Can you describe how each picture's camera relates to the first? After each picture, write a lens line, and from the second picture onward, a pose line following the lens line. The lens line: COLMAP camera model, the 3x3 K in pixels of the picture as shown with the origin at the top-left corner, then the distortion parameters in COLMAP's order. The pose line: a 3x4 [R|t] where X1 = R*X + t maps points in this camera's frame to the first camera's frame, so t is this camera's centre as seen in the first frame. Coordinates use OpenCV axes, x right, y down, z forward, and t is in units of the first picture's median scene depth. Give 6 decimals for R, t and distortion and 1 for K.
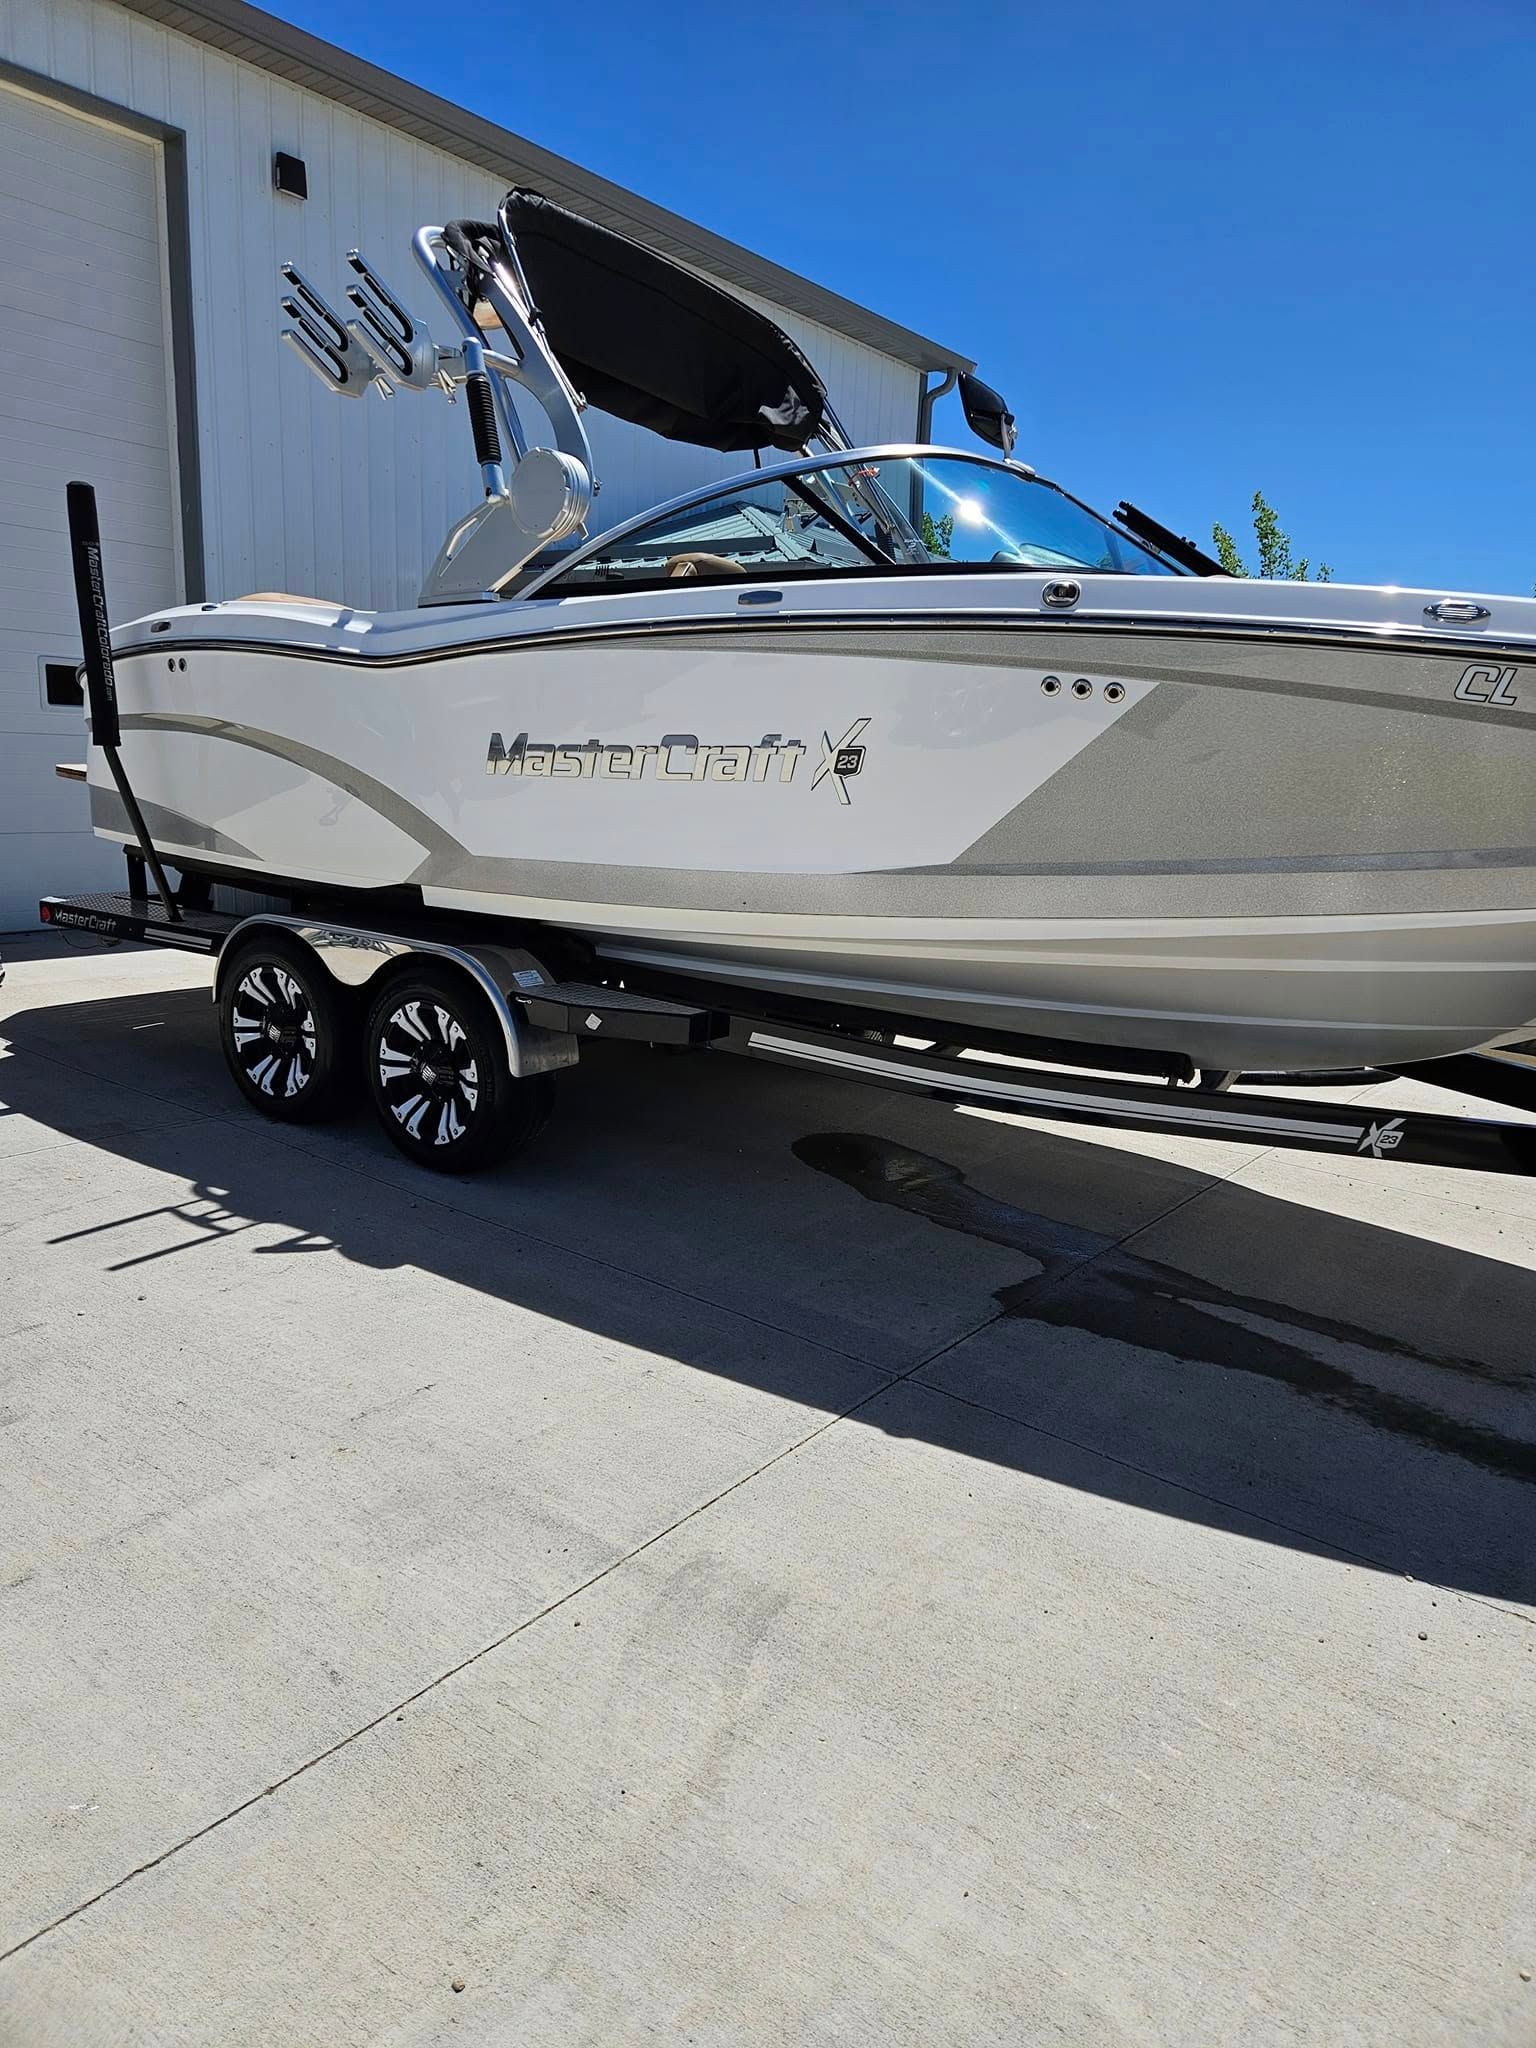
lens RADIAL K [[1310.2, 0, 768.0], [0, 1310.2, 1024.0], [0, 0, 1]] dist [0.068751, -0.063179]
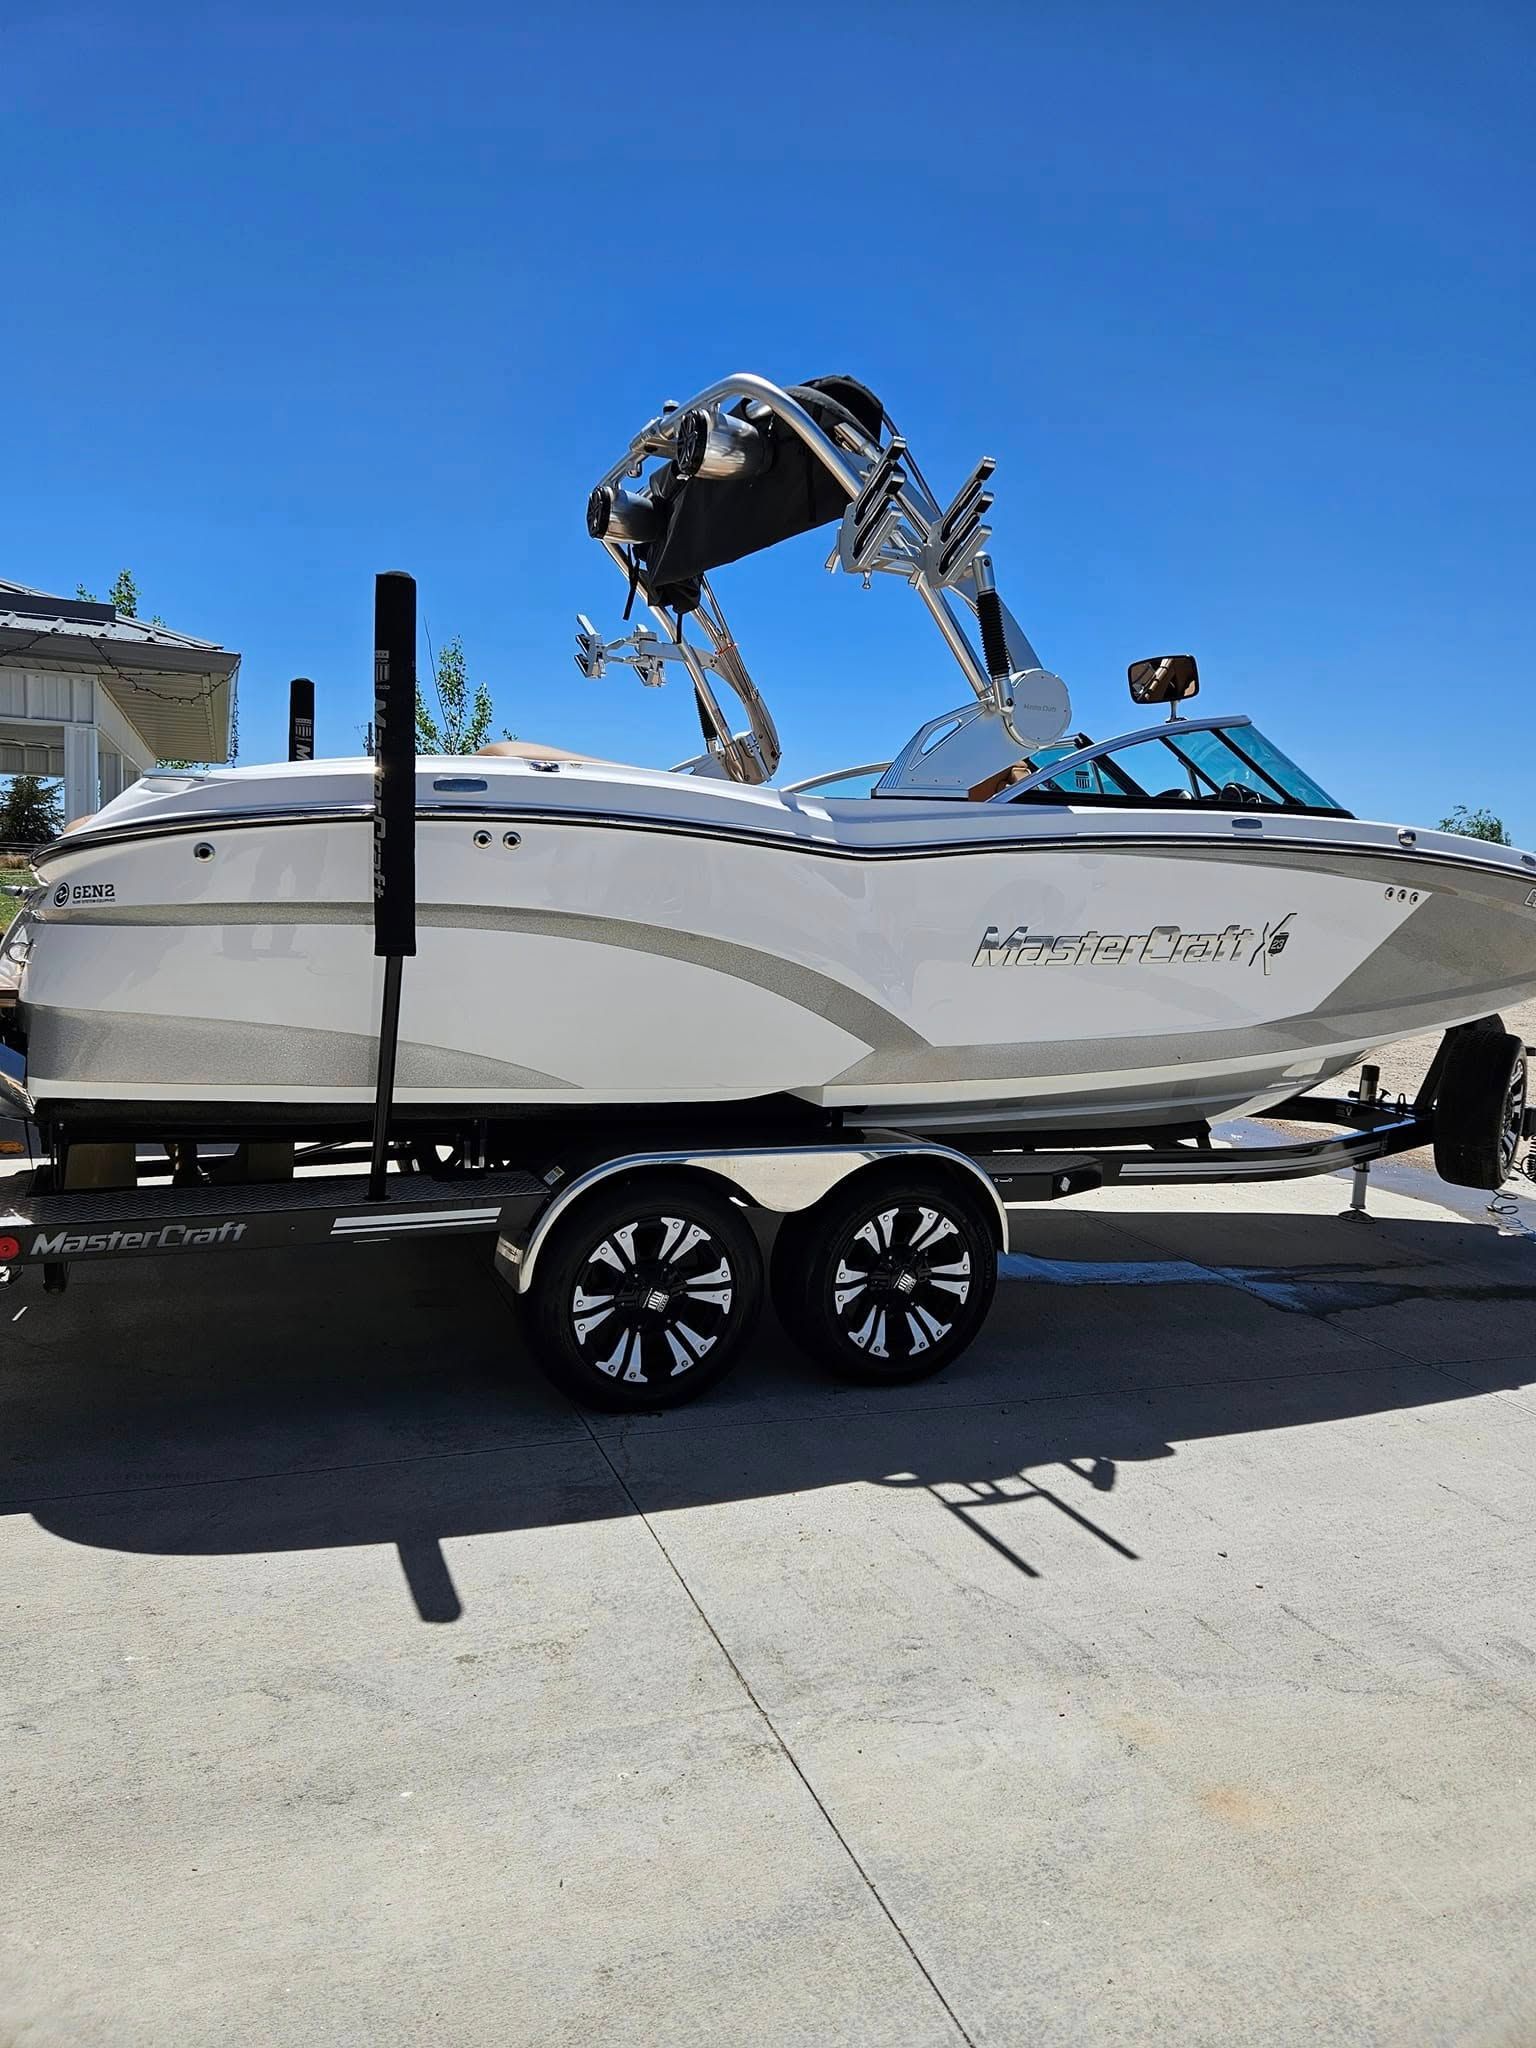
lens RADIAL K [[1310.2, 0, 768.0], [0, 1310.2, 1024.0], [0, 0, 1]] dist [0.068751, -0.063179]
pose [[0.545007, -0.110340, 0.831139, -1.159755], [0.149651, 0.988186, 0.033057, -0.205766], [-0.824968, 0.106364, 0.555081, 0.584630]]
